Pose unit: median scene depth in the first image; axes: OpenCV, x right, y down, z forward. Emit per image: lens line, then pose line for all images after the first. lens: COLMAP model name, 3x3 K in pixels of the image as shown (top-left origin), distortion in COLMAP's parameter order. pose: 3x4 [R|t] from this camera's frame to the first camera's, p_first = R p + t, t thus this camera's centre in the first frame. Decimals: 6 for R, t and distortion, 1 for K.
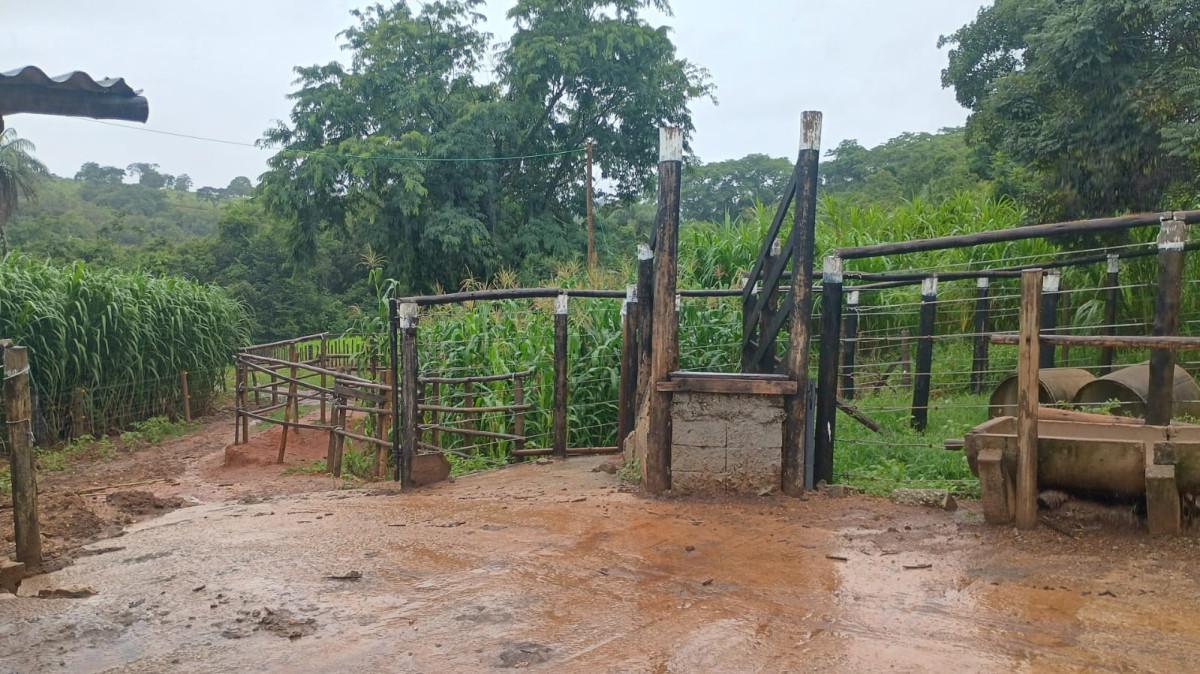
lens RADIAL K [[1048.3, 0, 607.3], [0, 1048.3, 345.3], [0, 0, 1]] dist [0.062040, -0.070317]
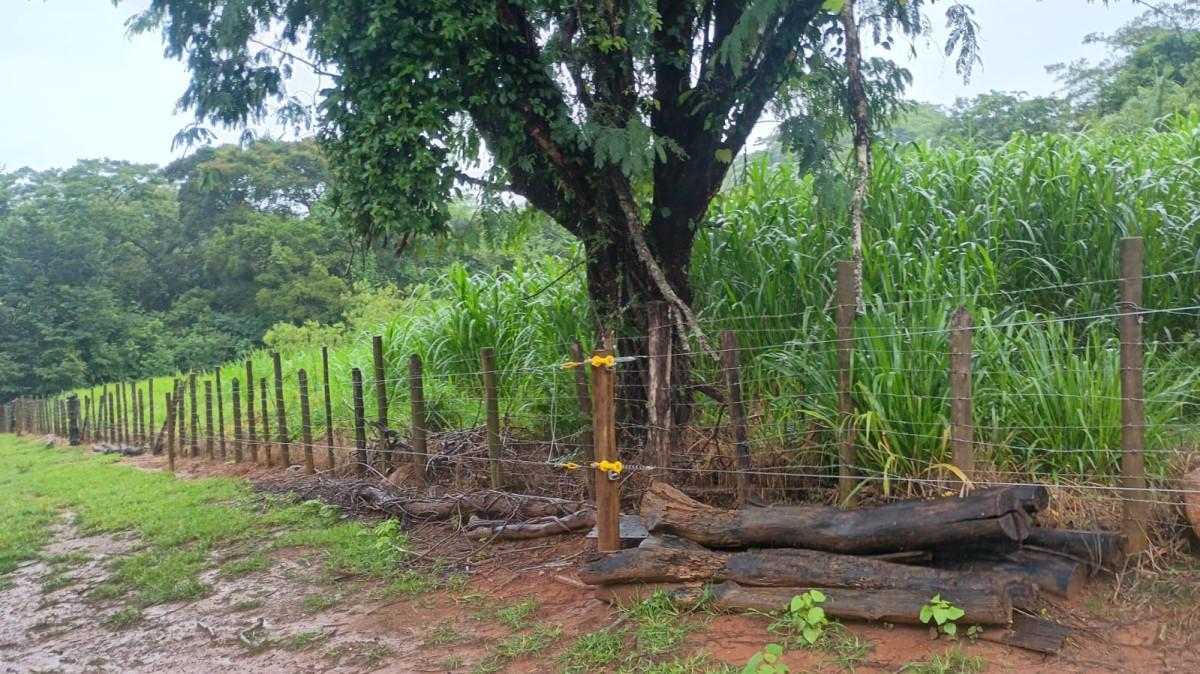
lens RADIAL K [[1094.4, 0, 644.9], [0, 1094.4, 333.9], [0, 0, 1]] dist [0.071027, -0.101173]
pose [[0.988763, -0.045145, 0.142514, -0.063622], [0.049744, 0.998345, -0.028869, -0.000063], [-0.140975, 0.035634, 0.989372, 0.318754]]
